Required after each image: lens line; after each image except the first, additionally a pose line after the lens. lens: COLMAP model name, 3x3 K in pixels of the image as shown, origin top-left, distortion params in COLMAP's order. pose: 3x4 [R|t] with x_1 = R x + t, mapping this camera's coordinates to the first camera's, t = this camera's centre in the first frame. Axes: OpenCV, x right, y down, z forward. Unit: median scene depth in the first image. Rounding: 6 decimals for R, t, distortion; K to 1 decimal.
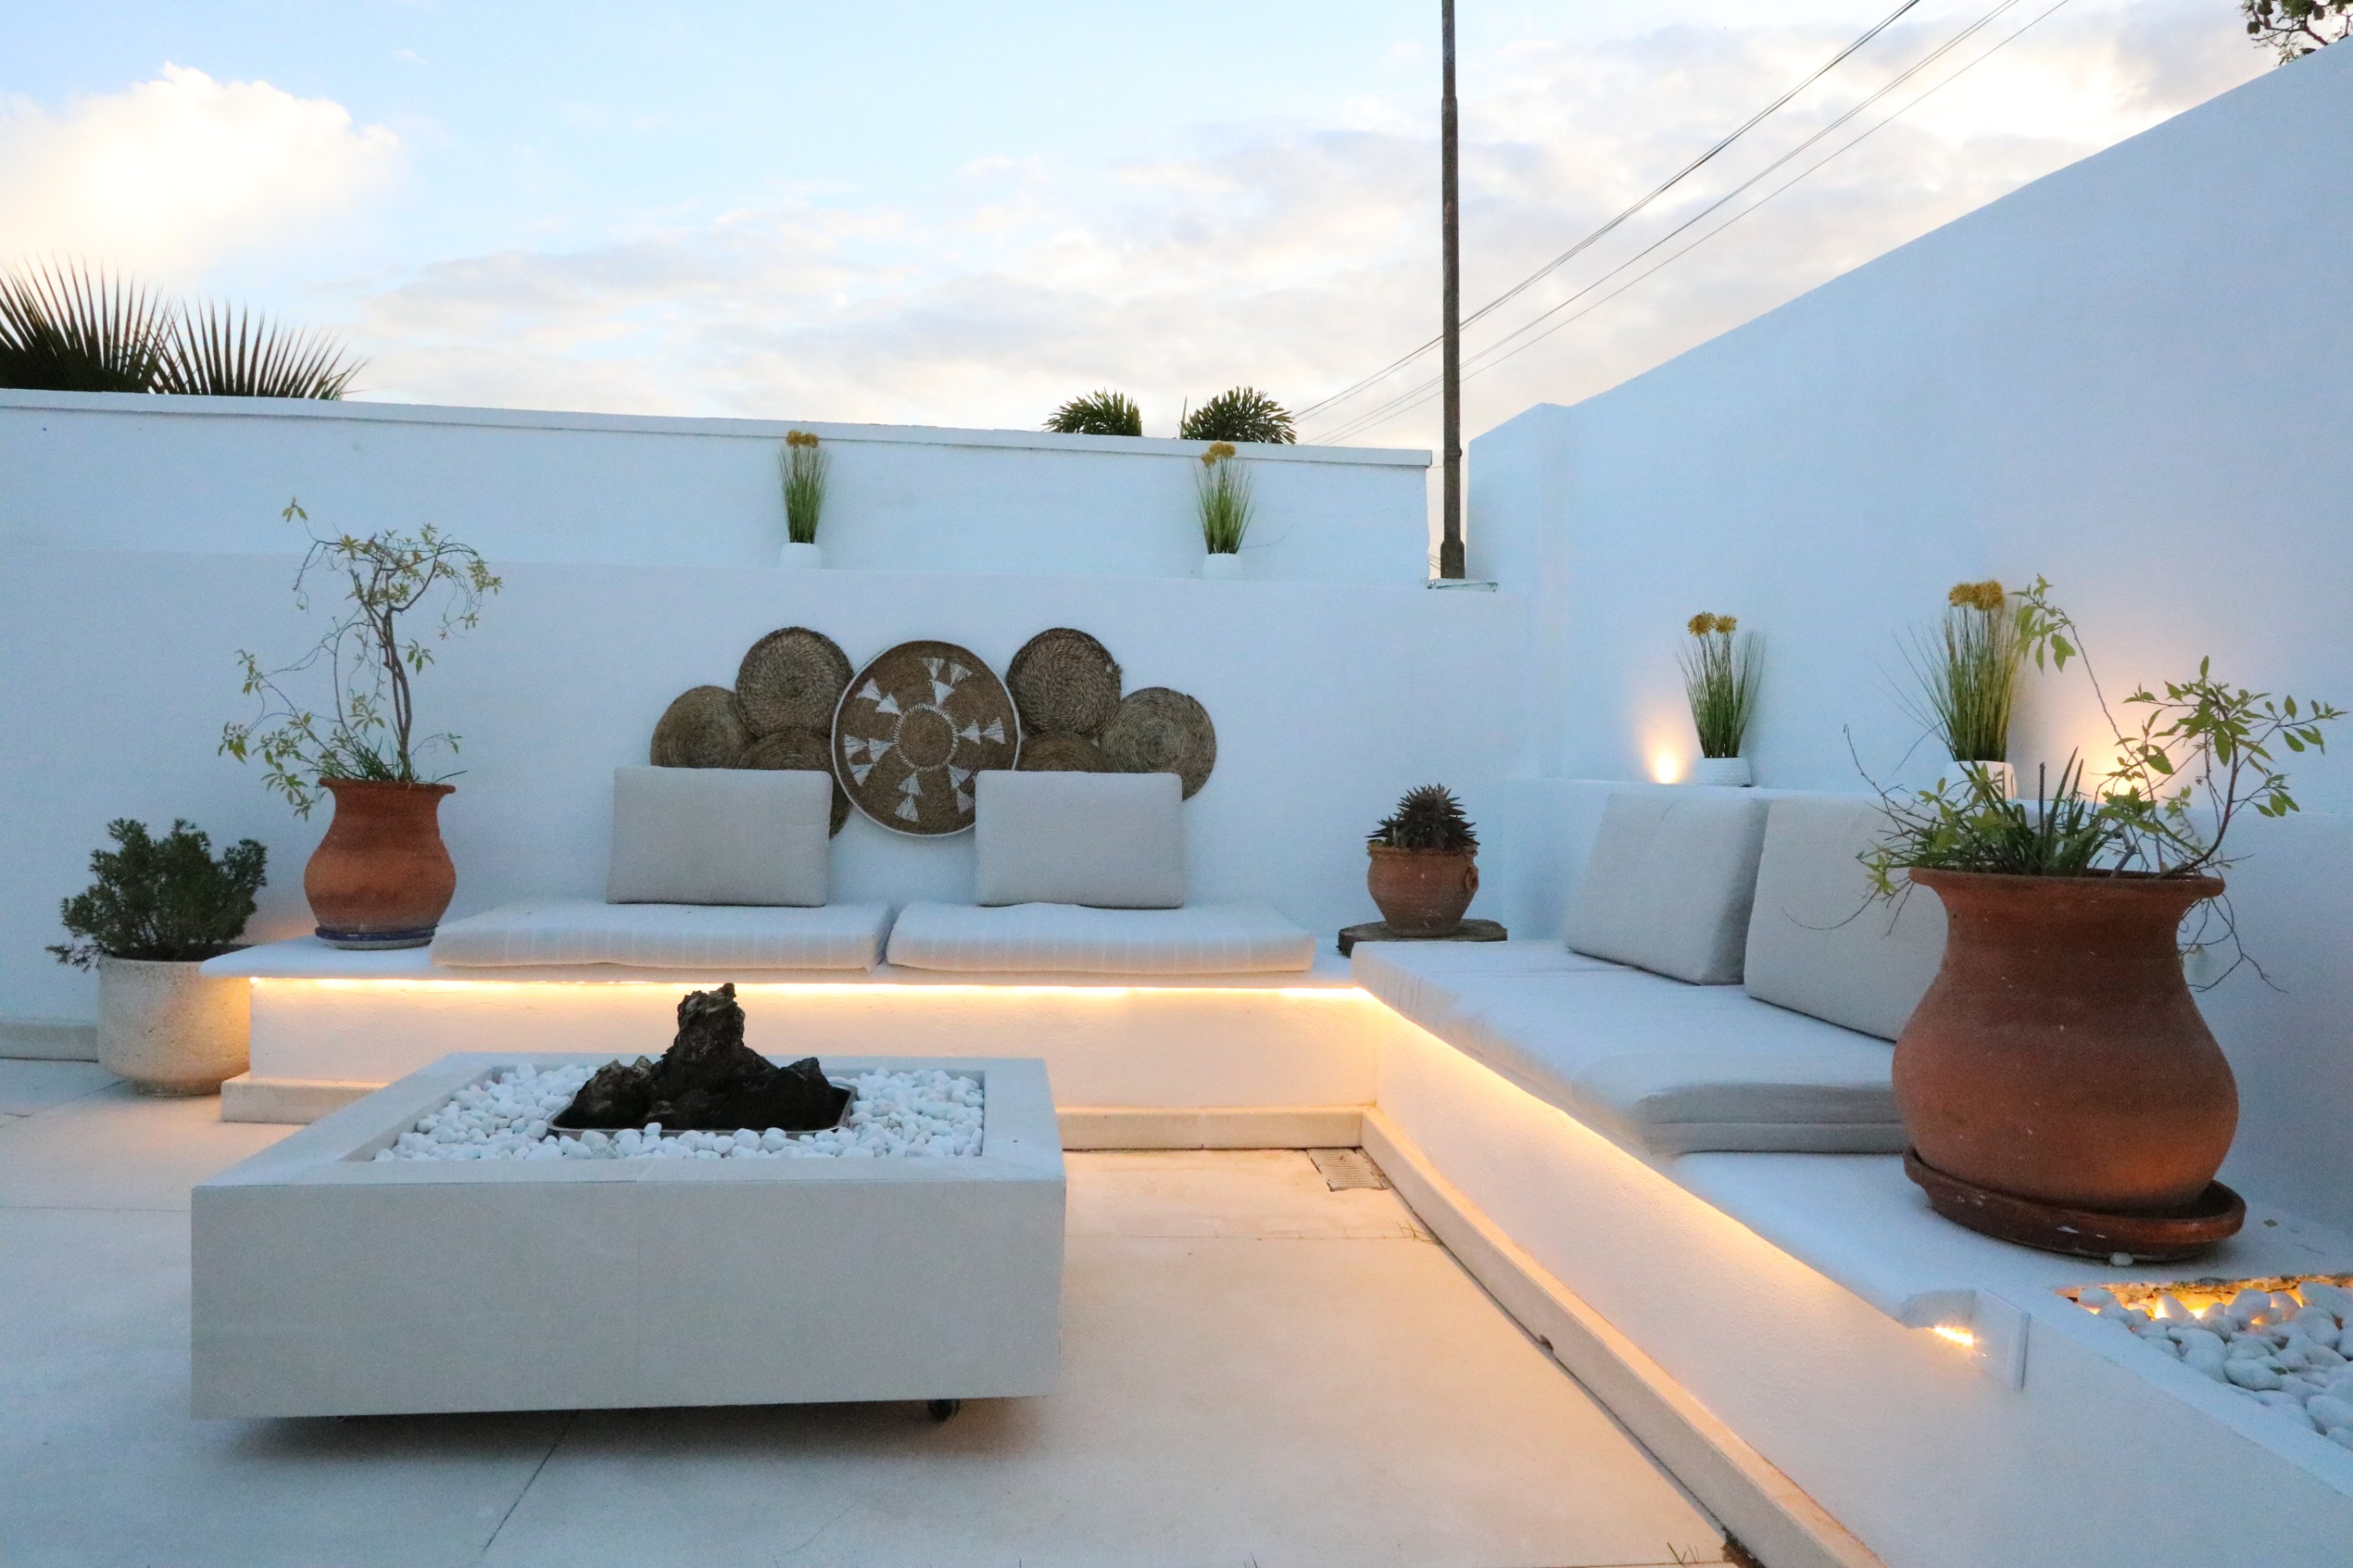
lens RADIAL K [[1389.8, 0, 1176.5], [0, 1389.8, 784.0], [0, 0, 1]] dist [-0.016054, -0.000798]
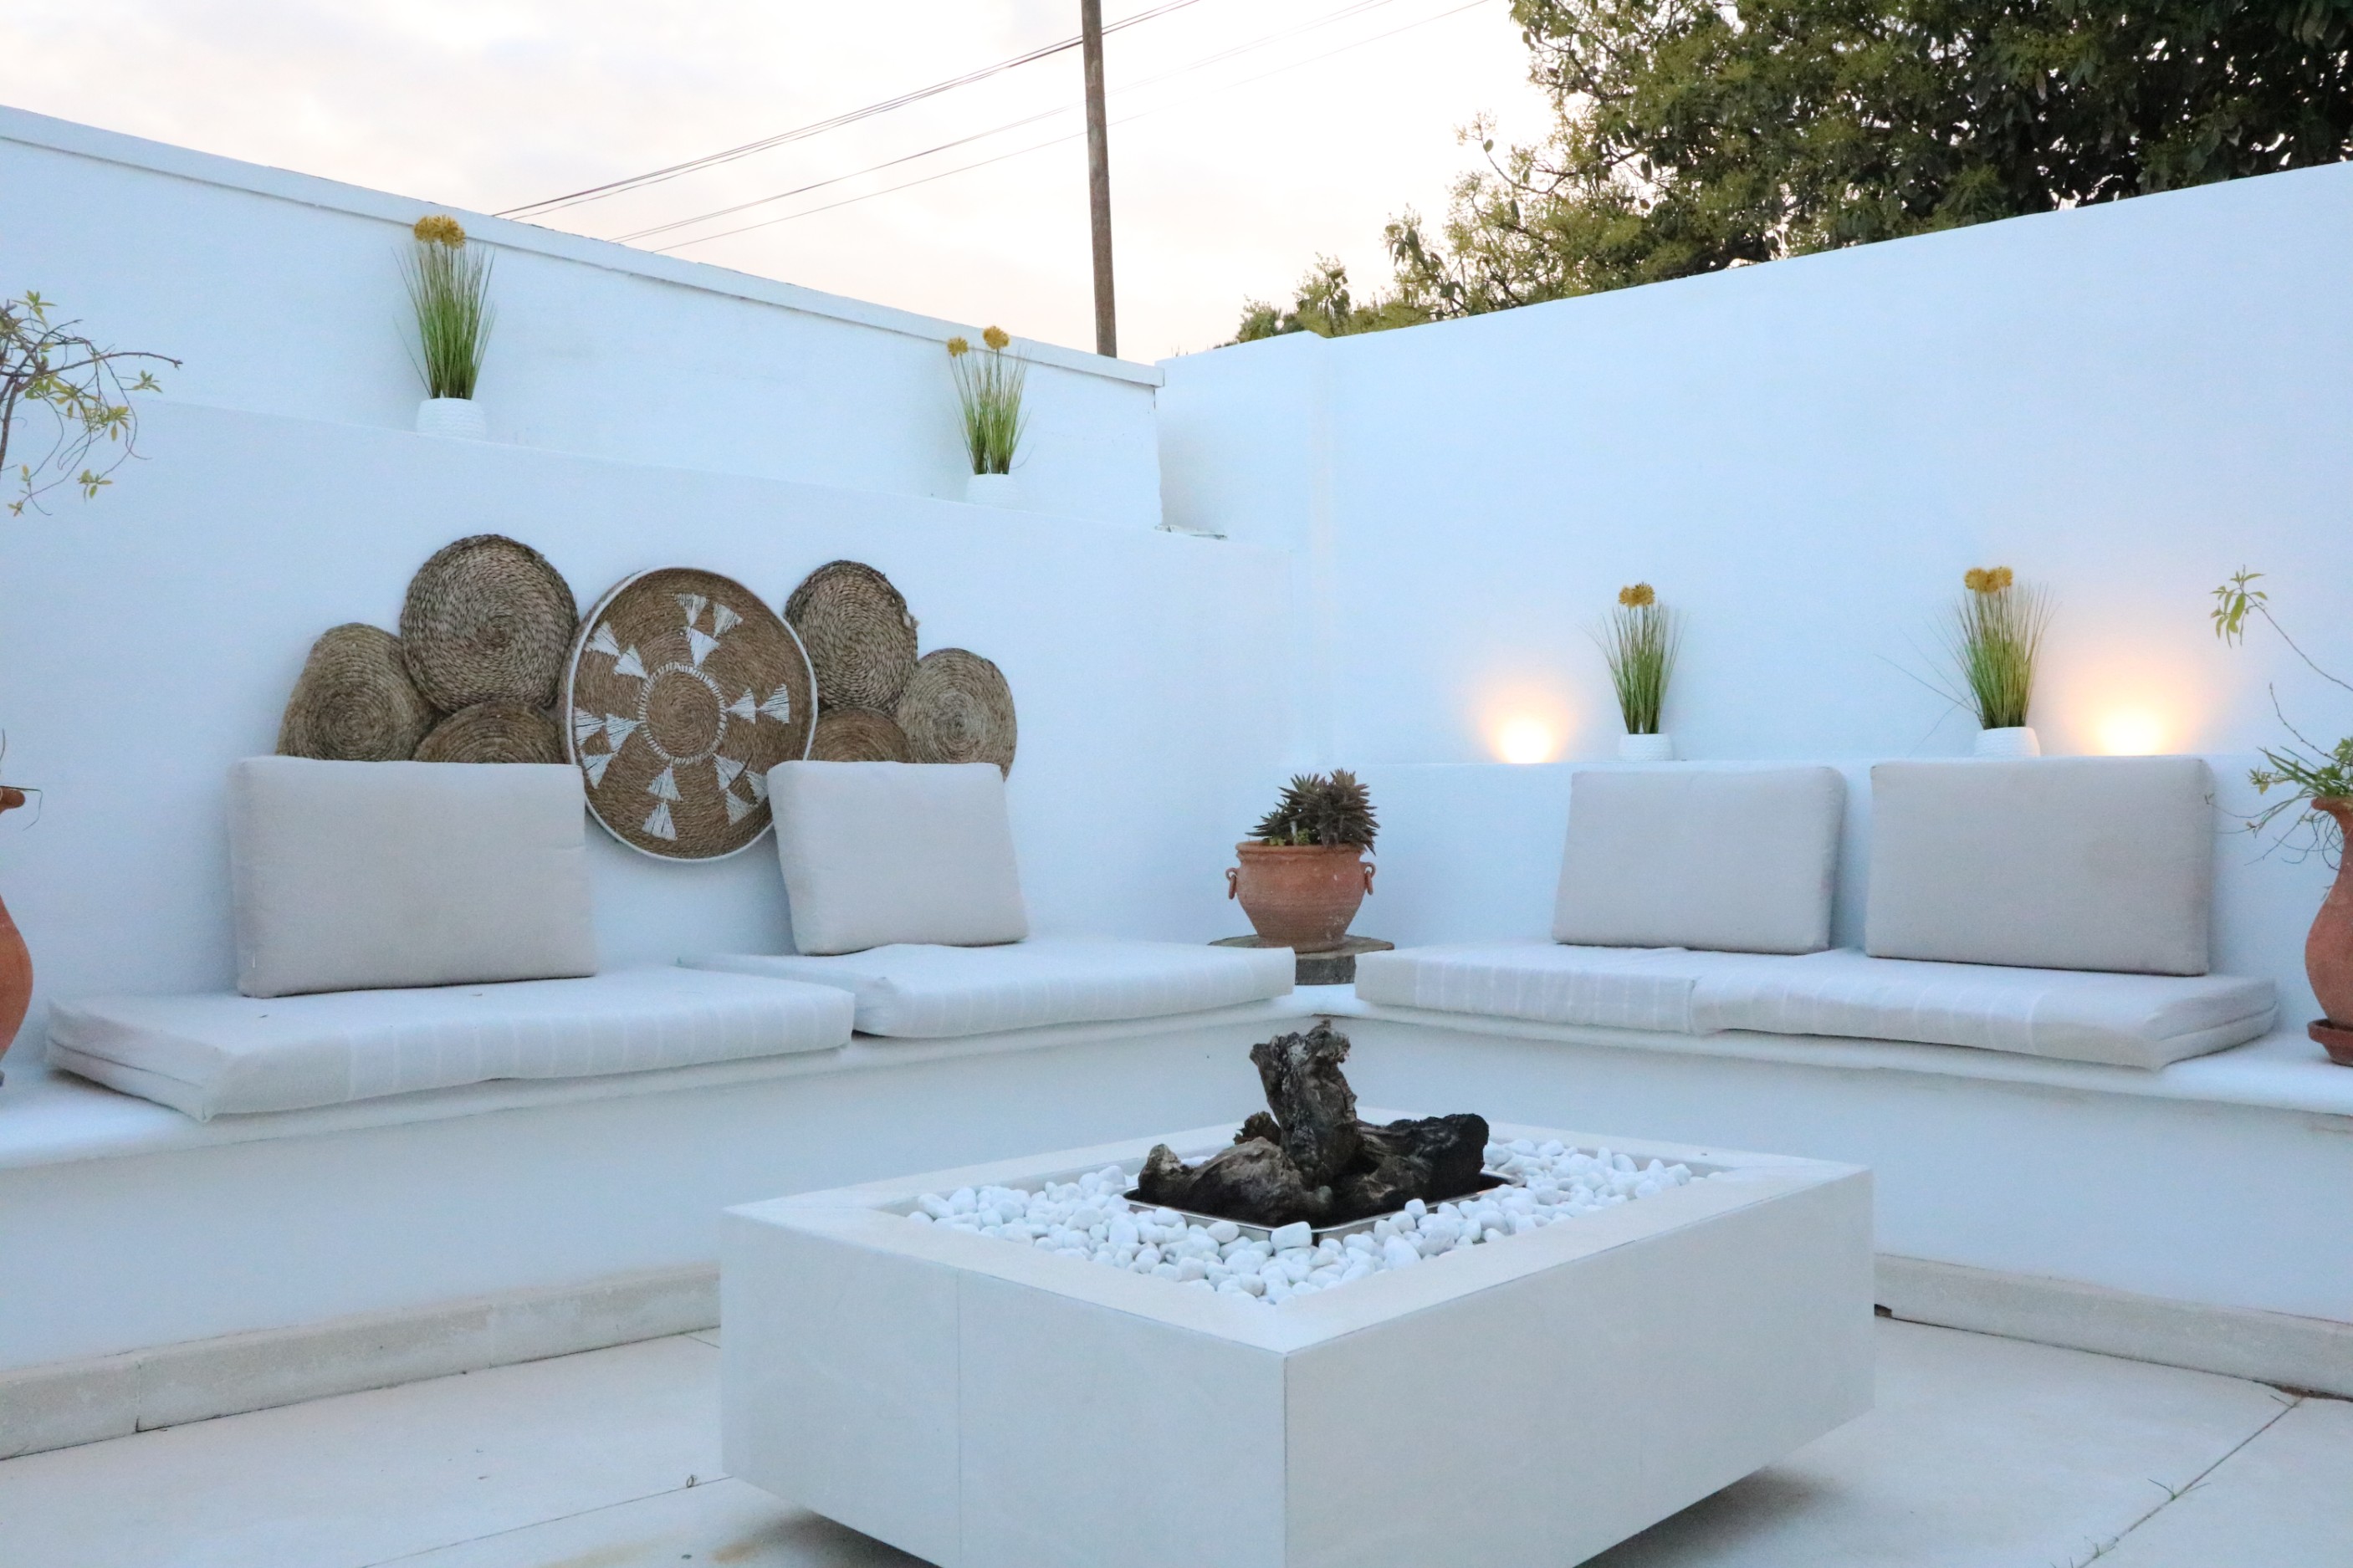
lens RADIAL K [[1882.5, 0, 1176.5], [0, 1882.5, 784.0], [0, 0, 1]] dist [0.003303, 0.000006]
pose [[0.781385, -0.017106, 0.623815, -0.560276], [0.027174, 0.999609, -0.006627, 0.012723], [-0.623458, 0.022130, 0.781544, 0.149046]]
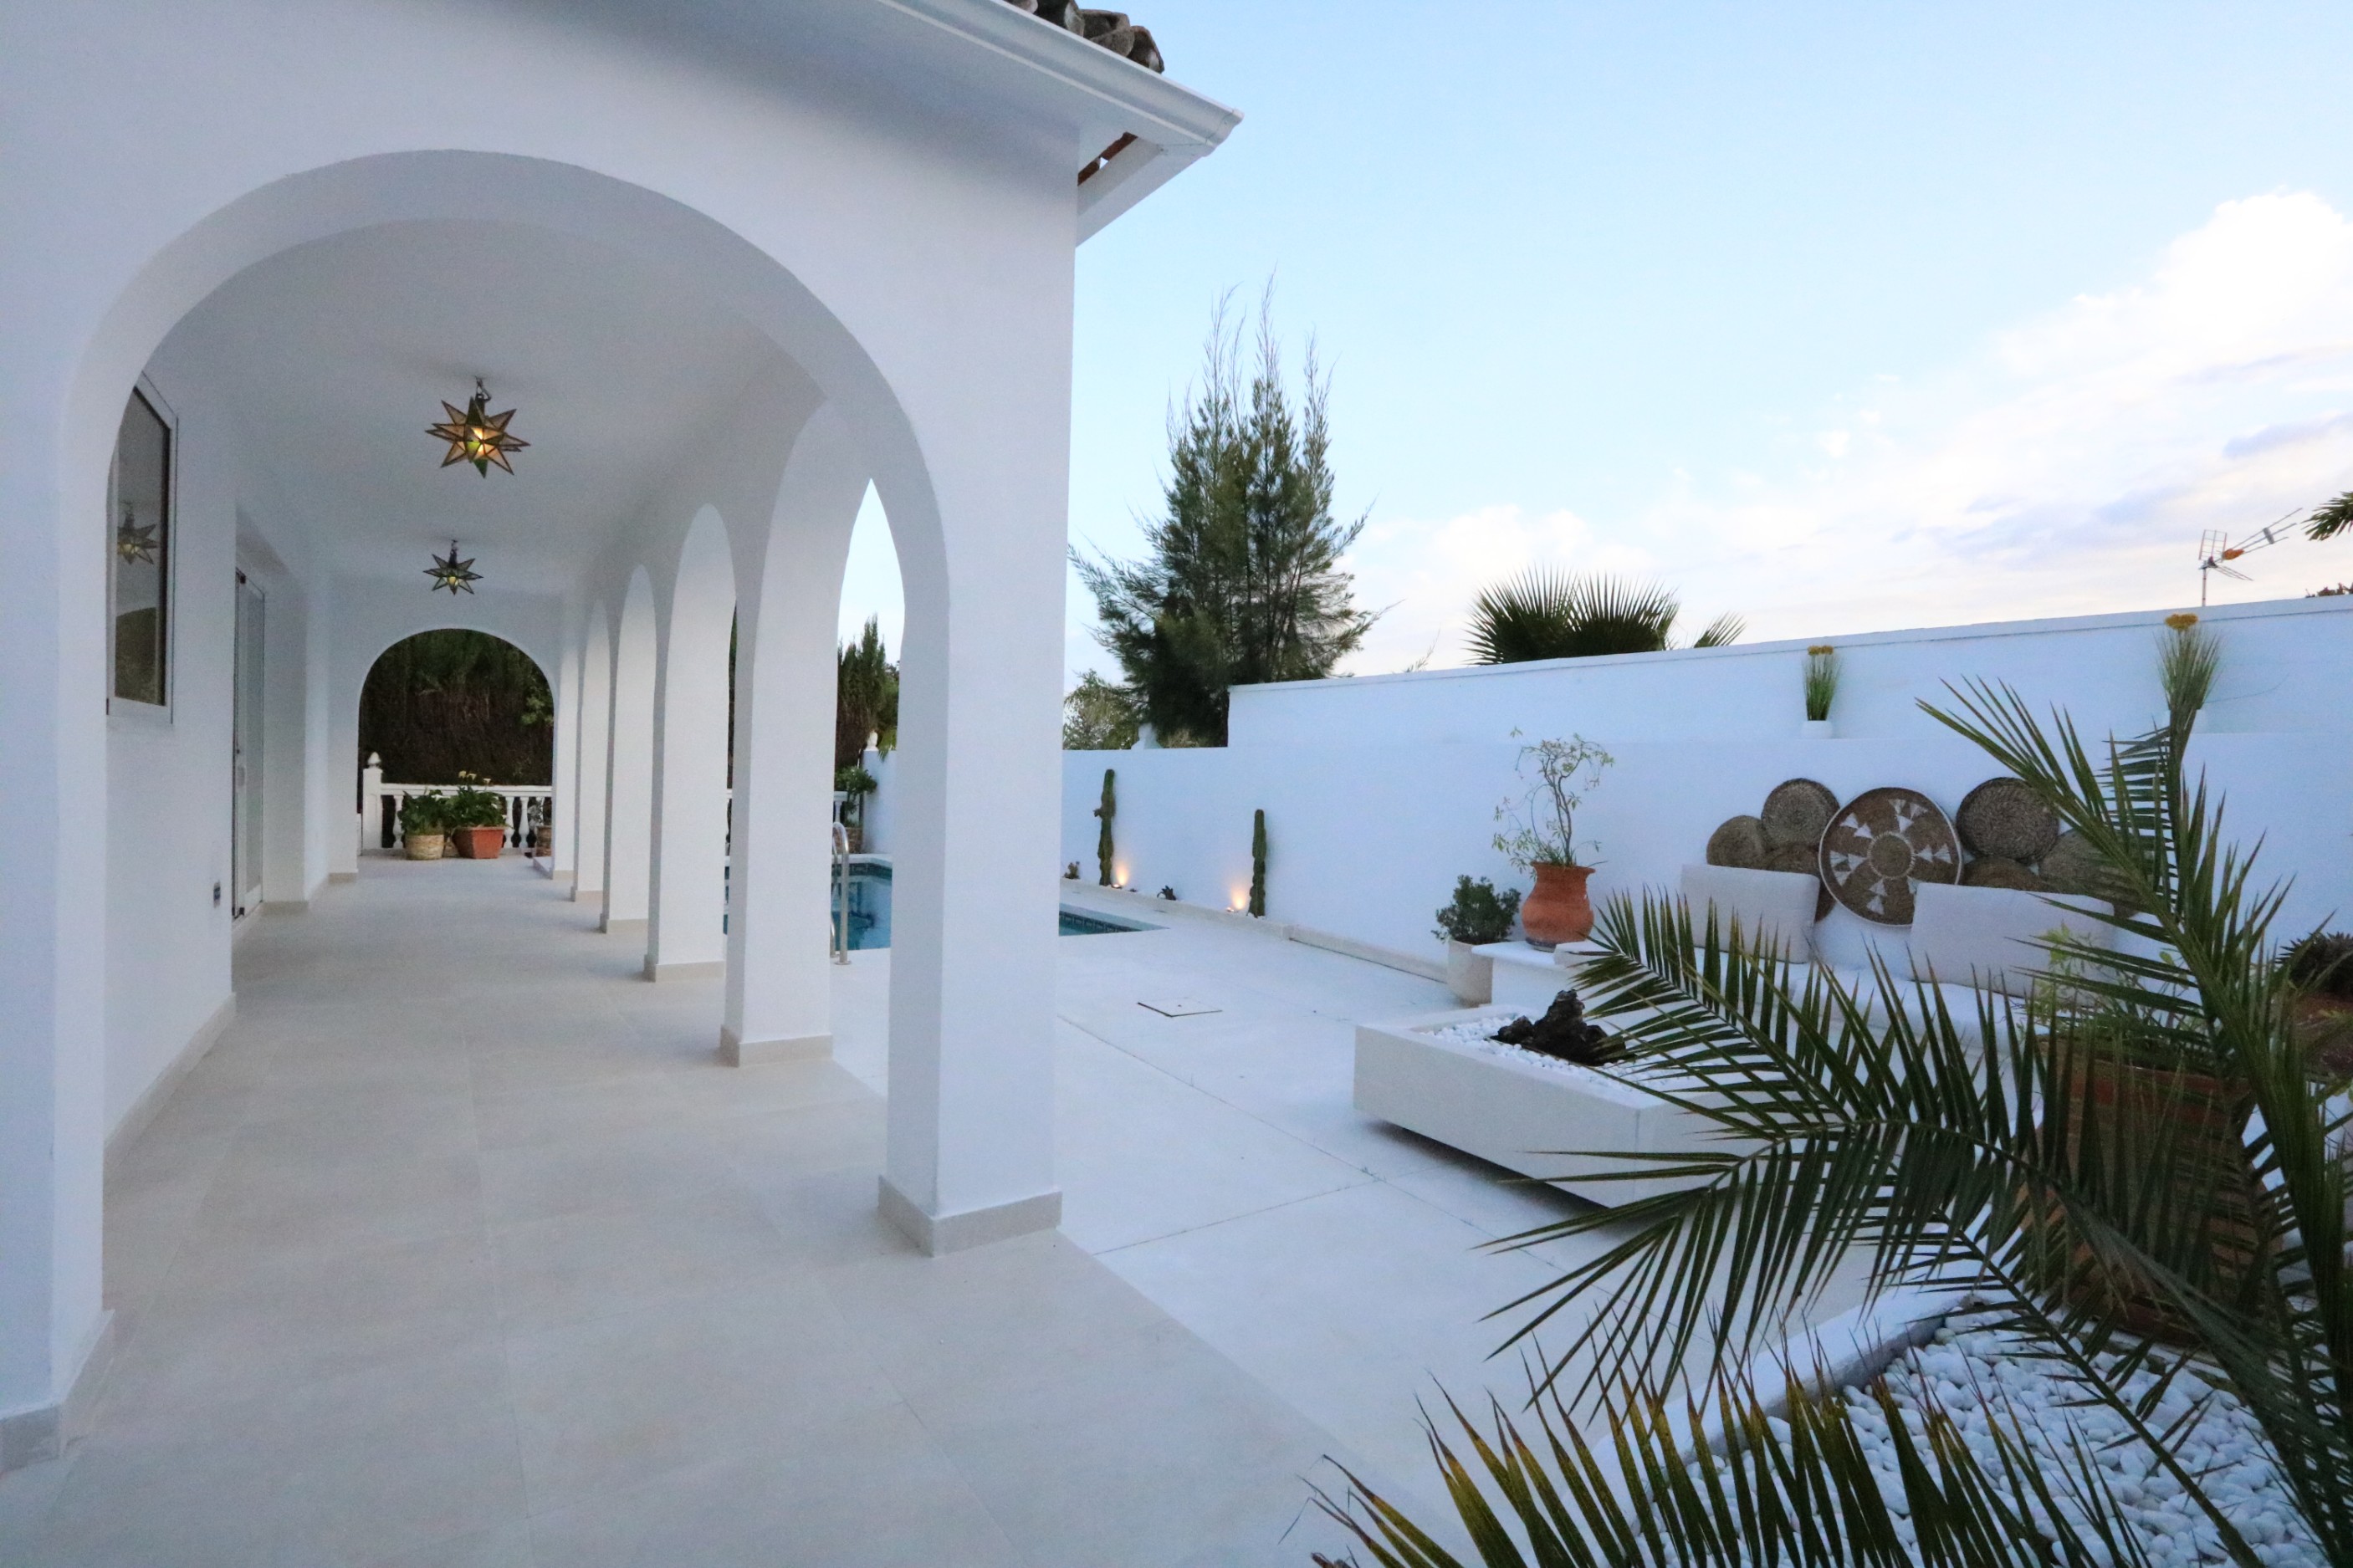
lens RADIAL K [[1109.0, 0, 1162.6], [0, 1109.0, 785.1], [0, 0, 1]] dist [-0.017132, 0.000798]
pose [[0.450145, 0.003366, -0.892949, 0.486490], [-0.033353, 0.999358, -0.013047, -0.065829], [0.892332, 0.035656, 0.449968, -0.166537]]
